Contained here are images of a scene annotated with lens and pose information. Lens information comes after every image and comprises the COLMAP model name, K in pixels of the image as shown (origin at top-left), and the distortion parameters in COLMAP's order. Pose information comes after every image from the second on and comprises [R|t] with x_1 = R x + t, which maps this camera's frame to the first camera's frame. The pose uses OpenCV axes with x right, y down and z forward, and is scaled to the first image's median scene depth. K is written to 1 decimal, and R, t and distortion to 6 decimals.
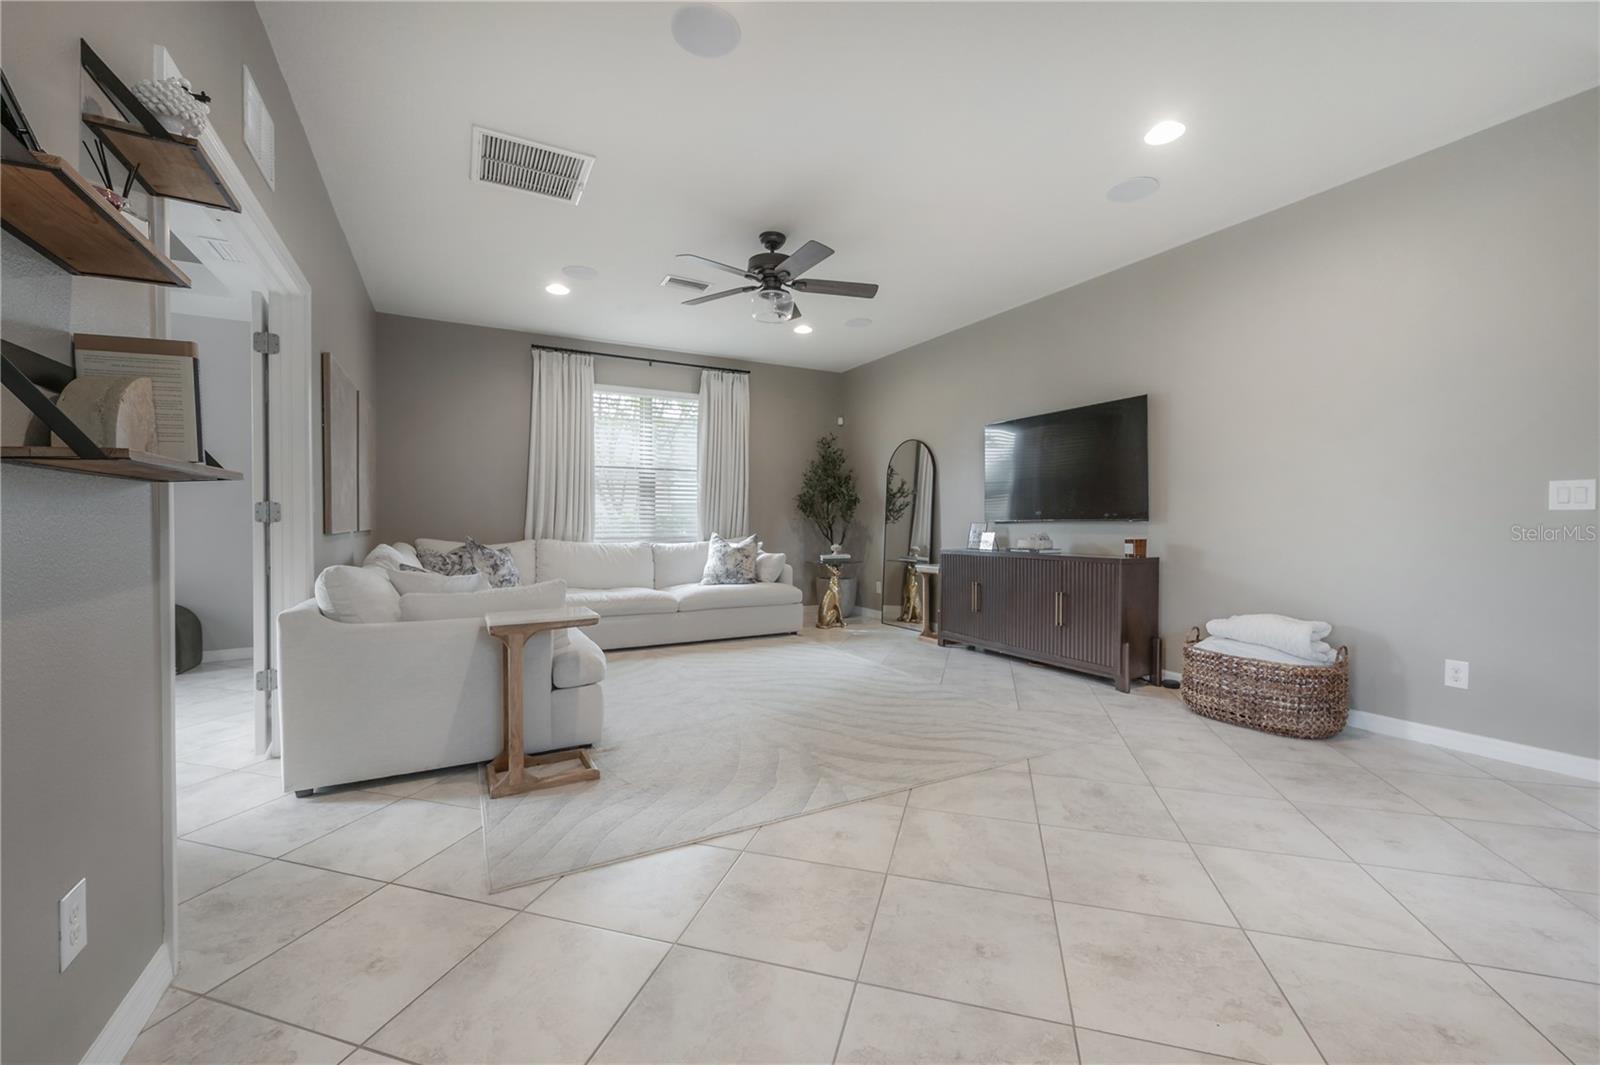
lens RADIAL K [[635.8, 0, 817.7], [0, 635.8, 520.0], [0, 0, 1]] dist [-0.004146, -0.000108]
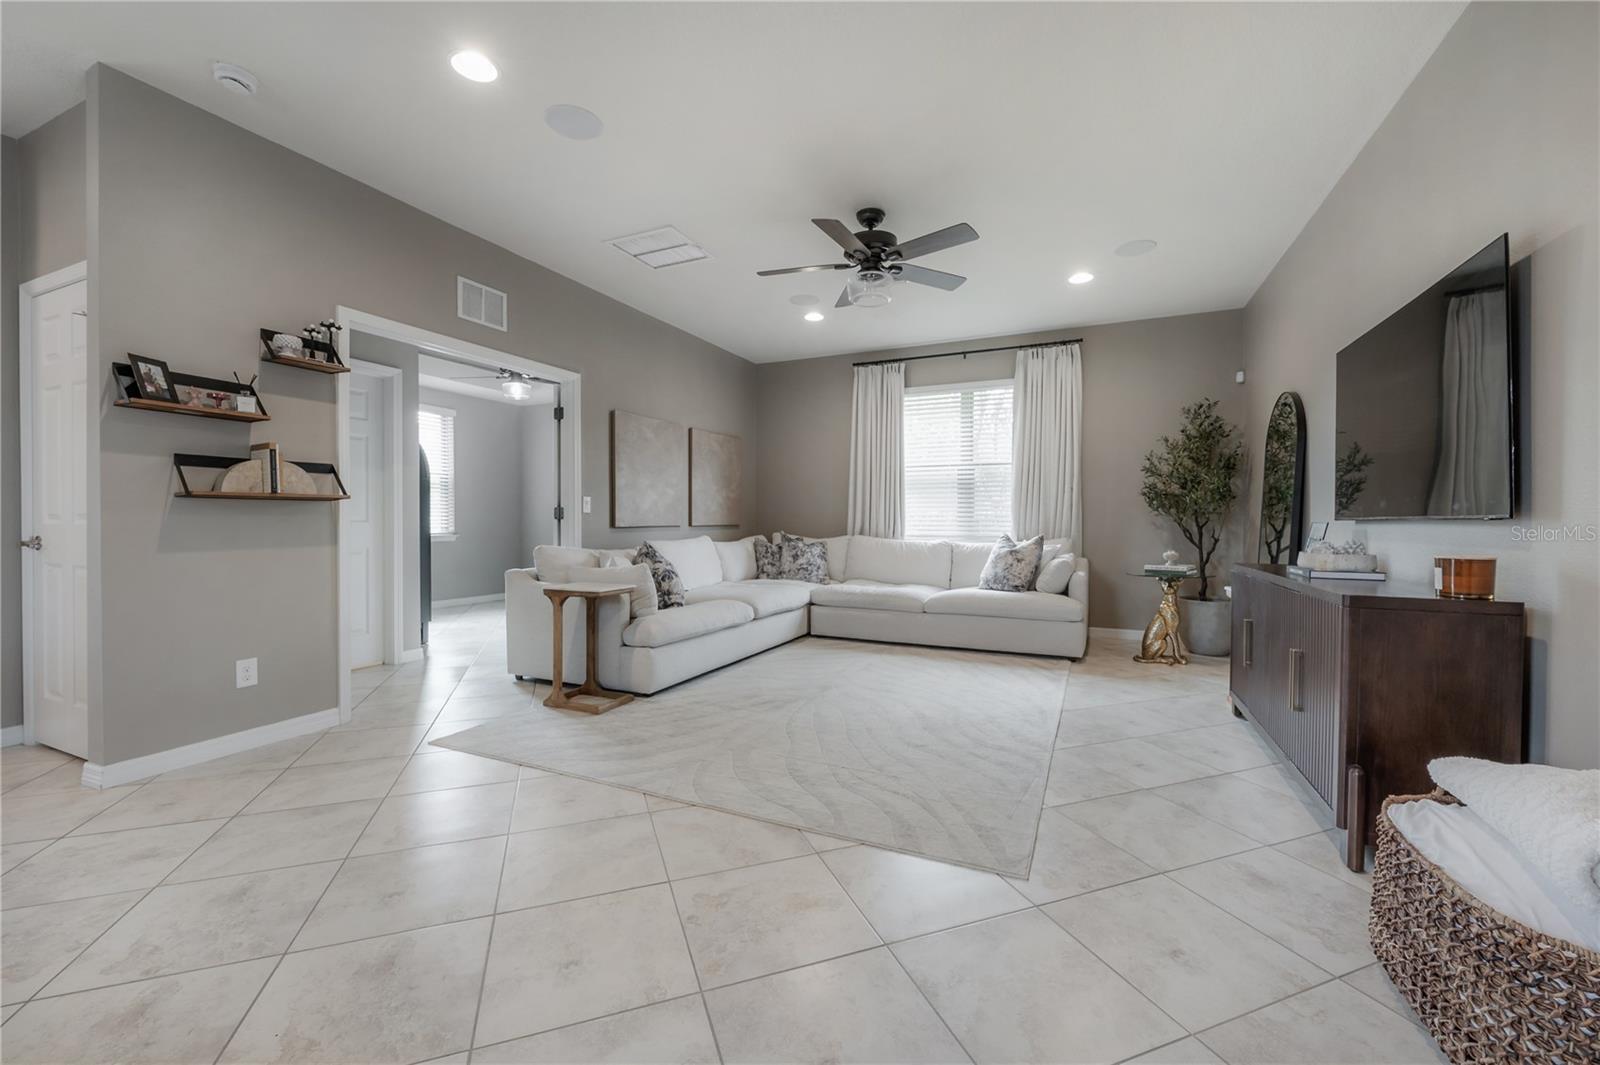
lens RADIAL K [[648.1, 0, 789.8], [0, 648.1, 511.1], [0, 0, 1]] dist [-0.003796, -0.000050]
pose [[0.581069, -0.009335, -0.813801, 0.421434], [-0.000245, 0.999932, -0.011645, 0.001041], [0.813855, 0.006966, 0.581027, 0.234113]]
